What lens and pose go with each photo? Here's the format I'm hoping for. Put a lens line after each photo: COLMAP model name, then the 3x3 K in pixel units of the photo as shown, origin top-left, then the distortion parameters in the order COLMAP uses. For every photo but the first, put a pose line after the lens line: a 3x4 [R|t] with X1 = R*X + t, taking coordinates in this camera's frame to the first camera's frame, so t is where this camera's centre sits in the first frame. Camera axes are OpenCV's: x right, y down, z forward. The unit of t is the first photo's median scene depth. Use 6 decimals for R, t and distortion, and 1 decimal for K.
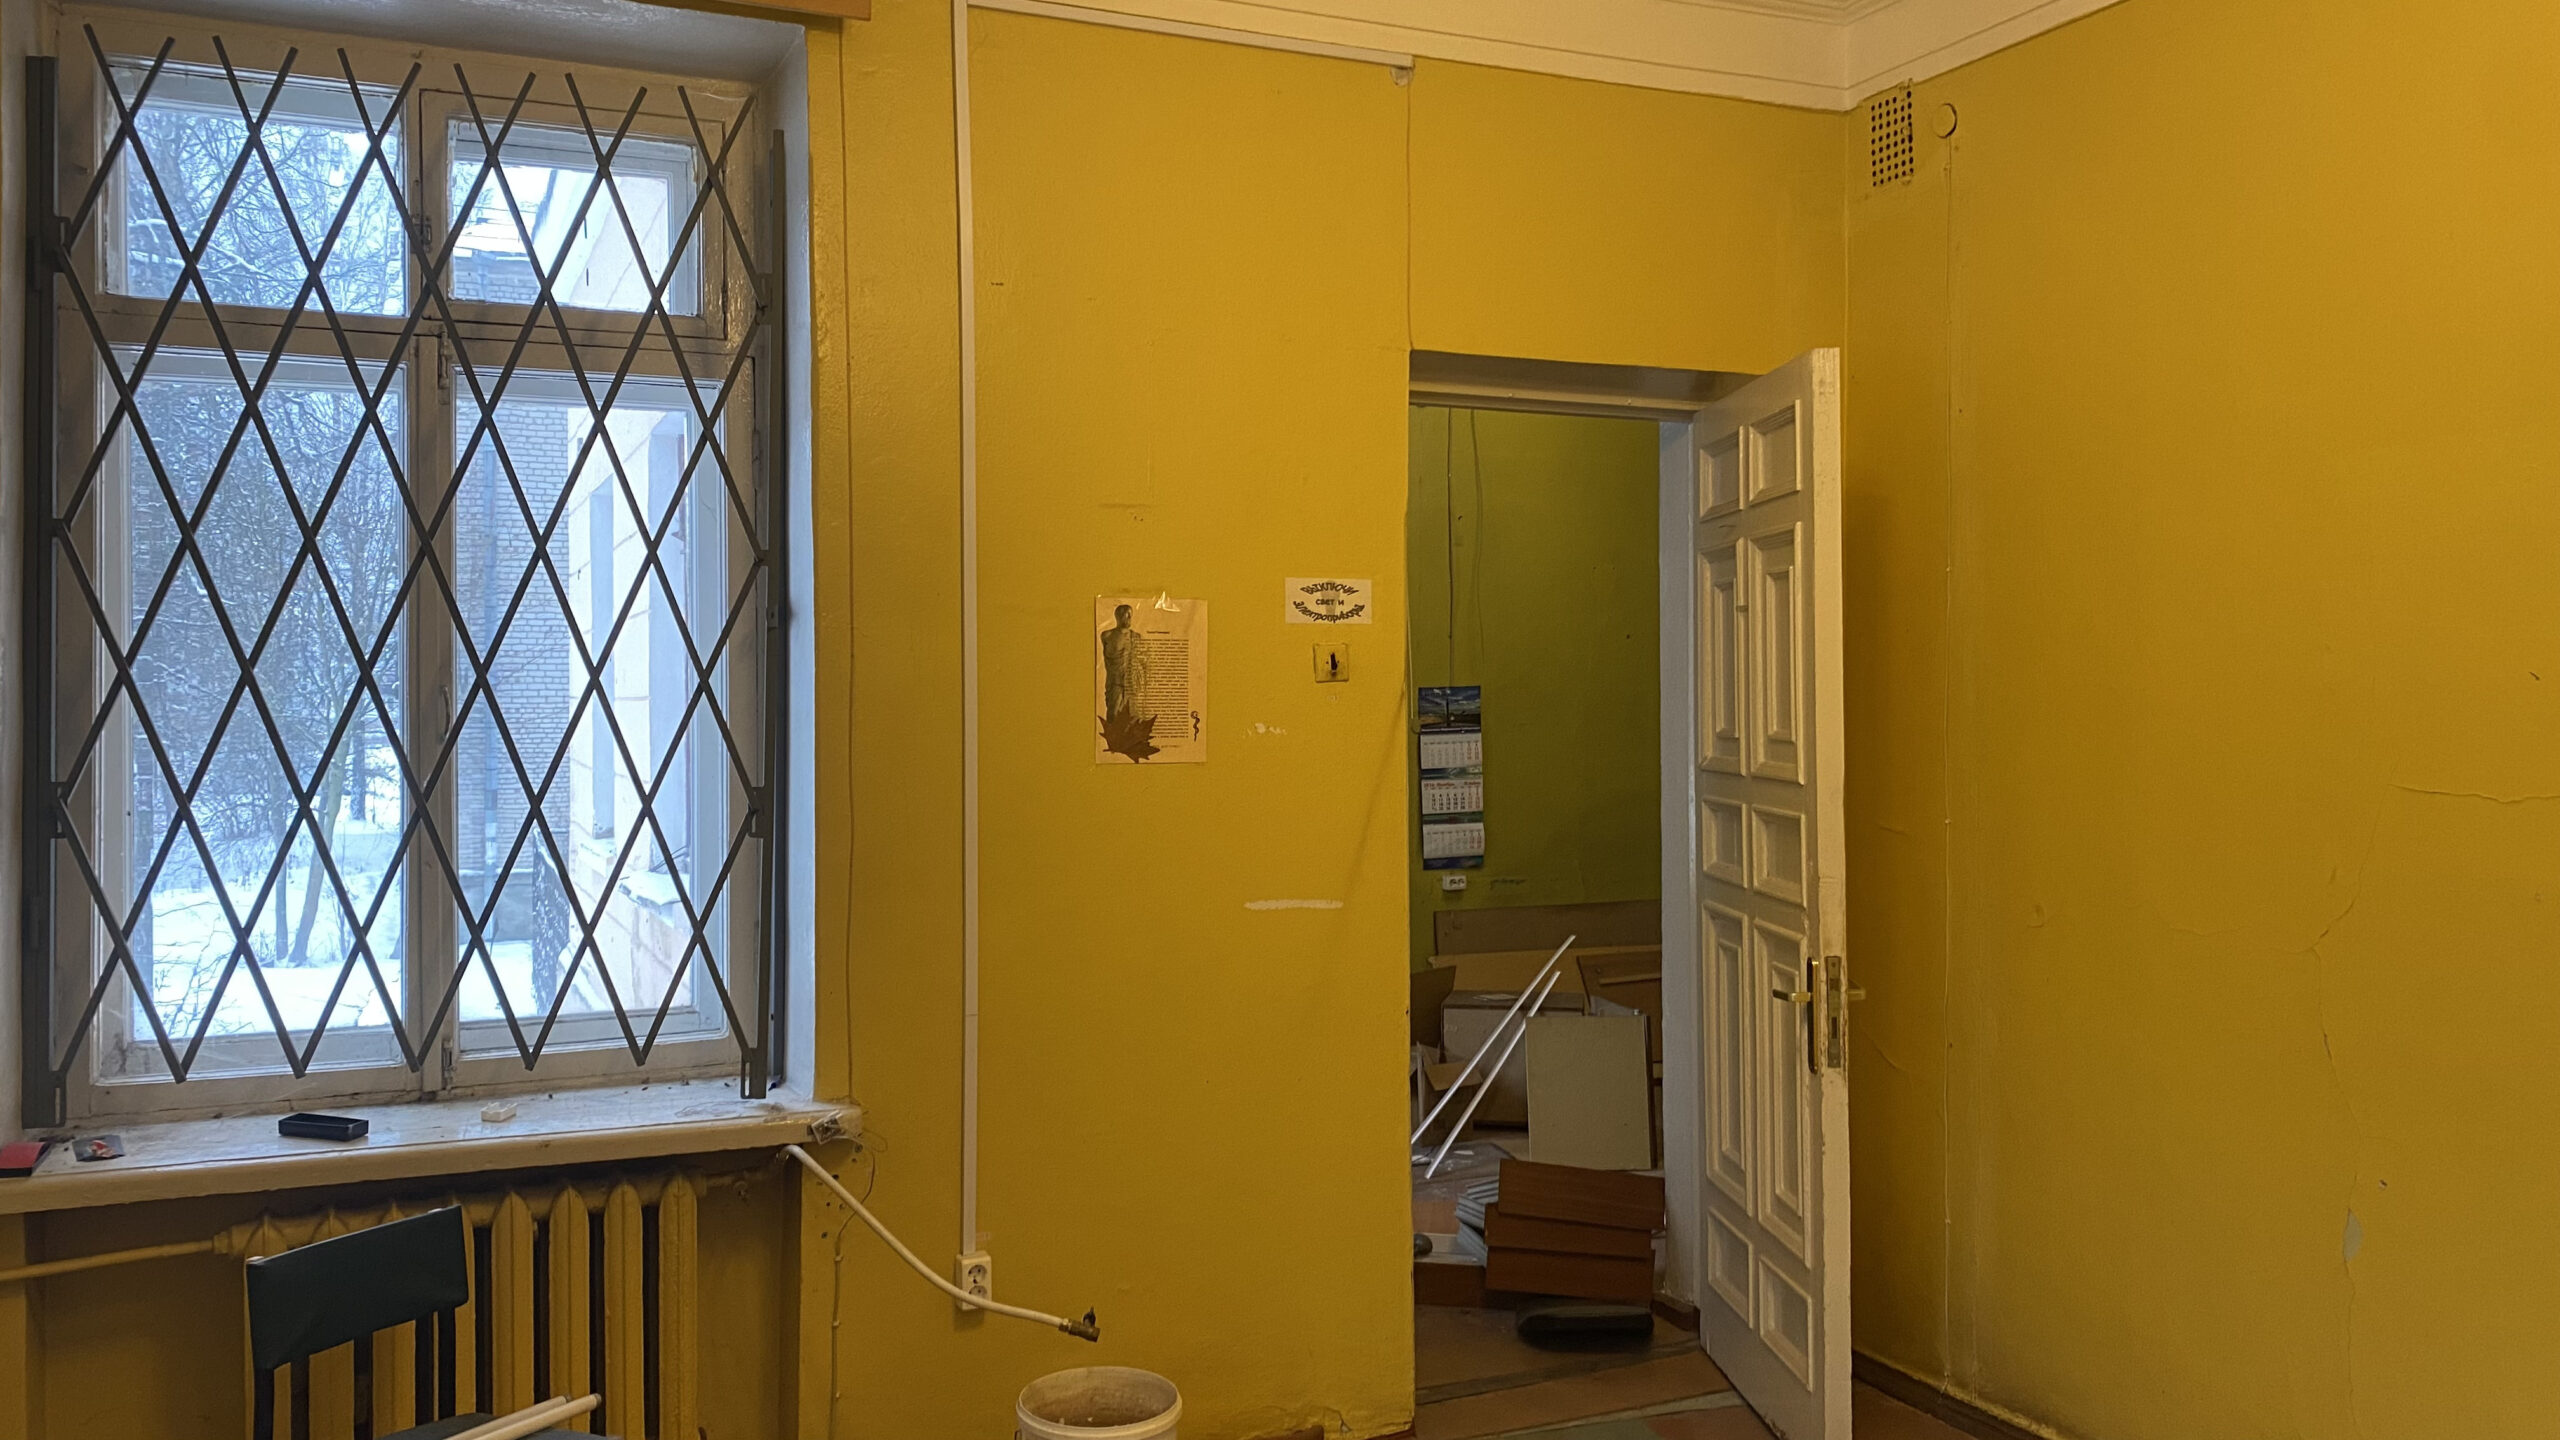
lens RADIAL K [[1945.4, 0, 1292.3], [0, 1945.4, 703.4], [0, 0, 1]] dist [0.035662, -0.041566]
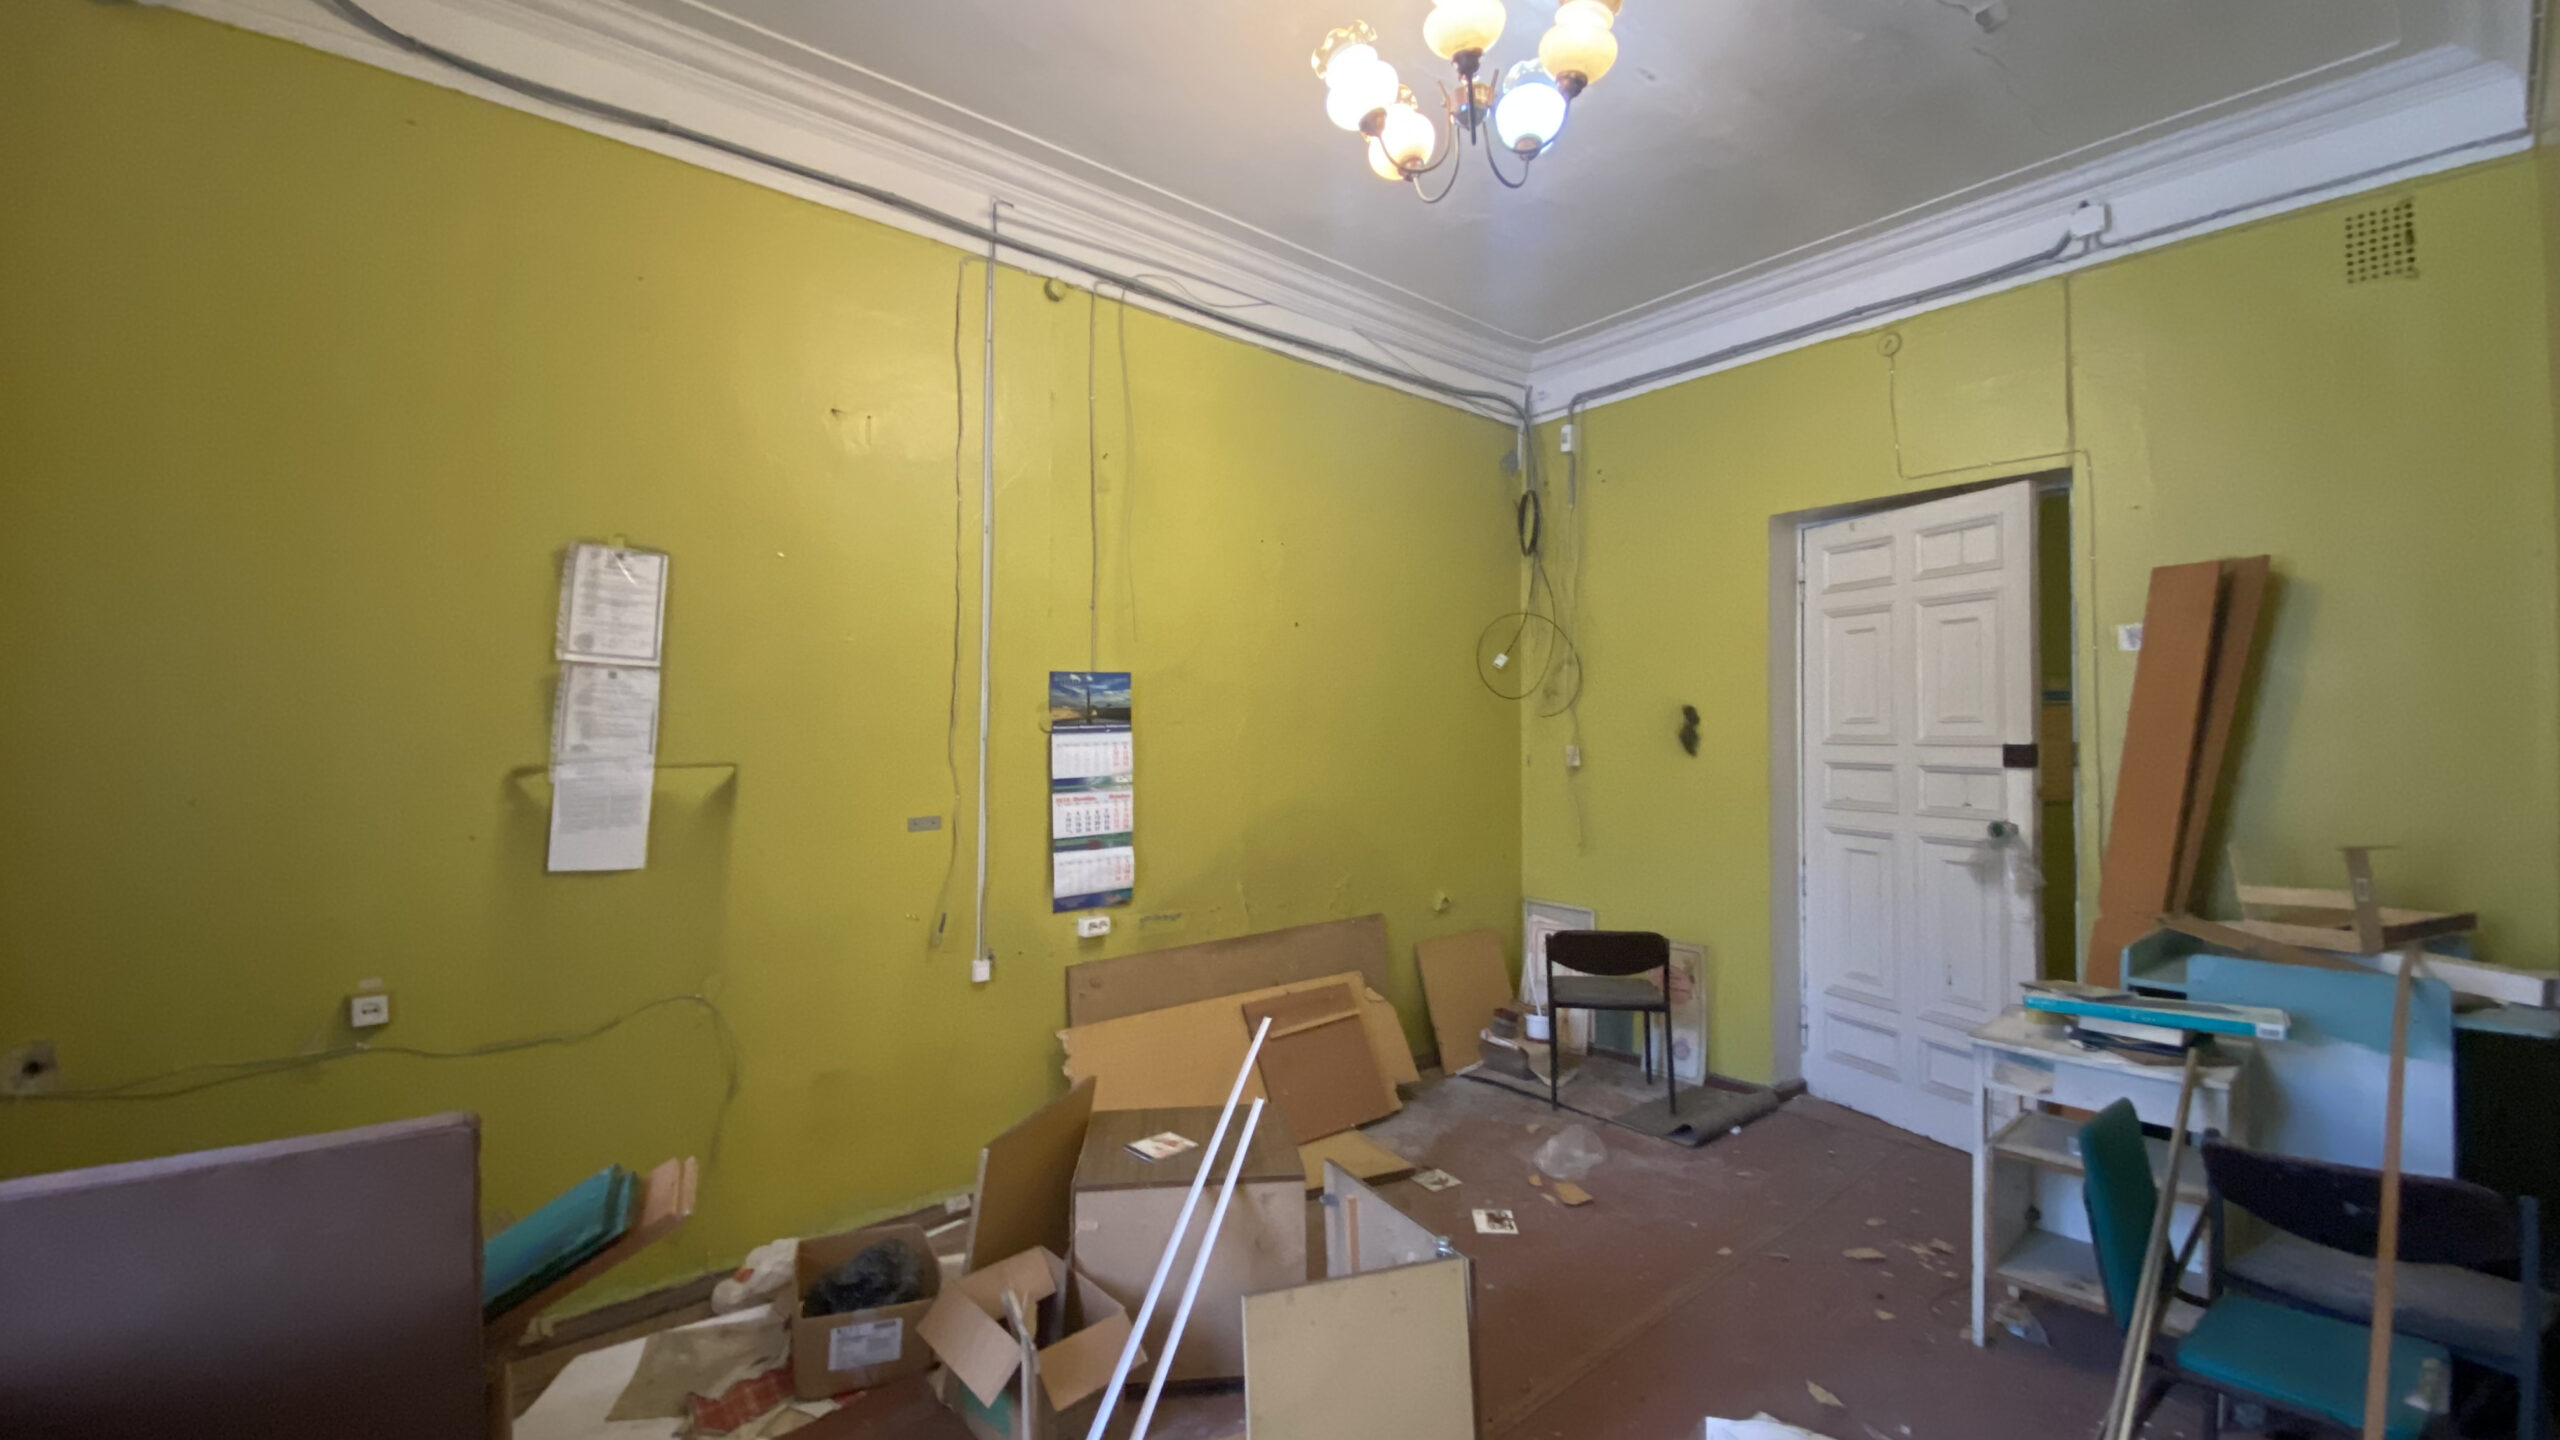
lens RADIAL K [[1020.1, 0, 1282.7], [0, 1020.1, 710.0], [0, 0, 1]] dist [0.031810, -0.001098]
pose [[0.962667, 0.011273, 0.270453, 0.045201], [-0.006094, 0.999782, -0.019983, 0.014240], [-0.270619, 0.017589, 0.962526, 0.596963]]
